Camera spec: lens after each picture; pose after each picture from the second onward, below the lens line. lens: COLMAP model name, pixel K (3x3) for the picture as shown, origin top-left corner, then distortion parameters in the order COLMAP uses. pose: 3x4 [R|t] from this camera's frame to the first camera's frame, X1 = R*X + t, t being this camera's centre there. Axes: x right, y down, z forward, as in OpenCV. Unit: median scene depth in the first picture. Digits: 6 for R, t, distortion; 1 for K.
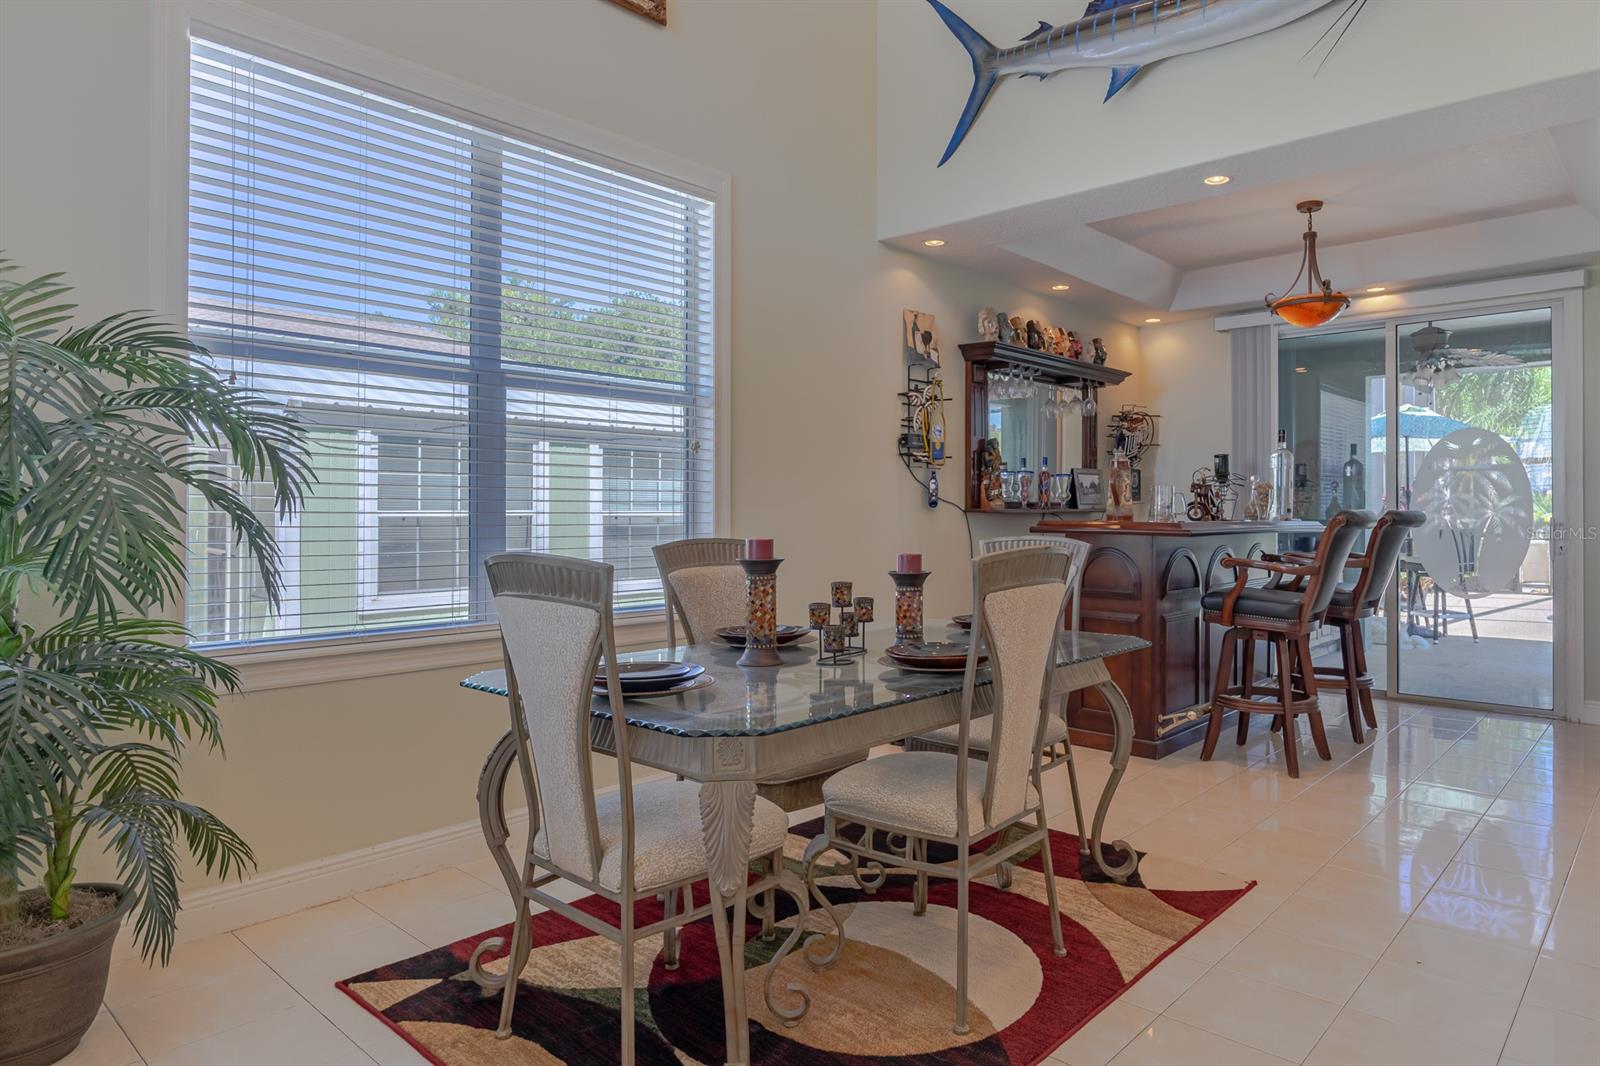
lens RADIAL K [[1054.3, 0, 801.0], [0, 1054.3, 519.8], [0, 0, 1]] dist [-0.007398, -0.002220]
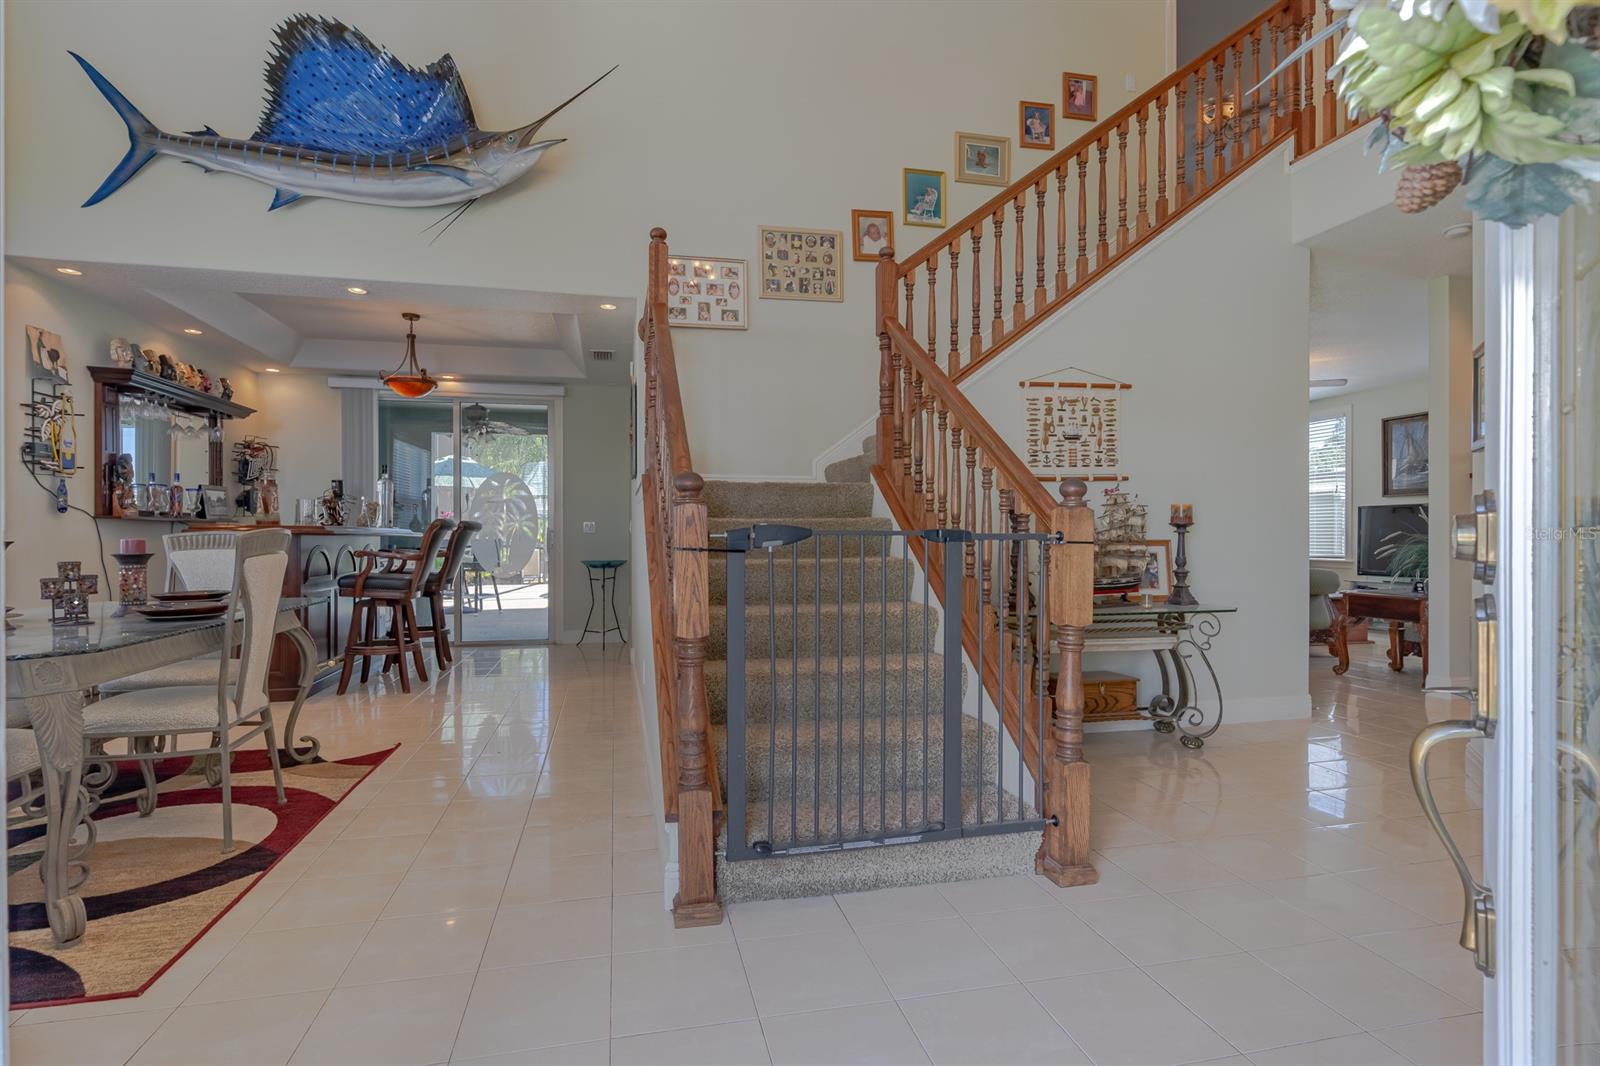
lens RADIAL K [[772.7, 0, 800.0], [0, 772.7, 533.0], [0, 0, 1]] dist [-0.000767, -0.000047]
pose [[0.587279, 0.002398, 0.809381, -0.071910], [-0.000733, 0.999997, -0.002430, 0.010447], [-0.809384, 0.000834, 0.587279, -0.082506]]
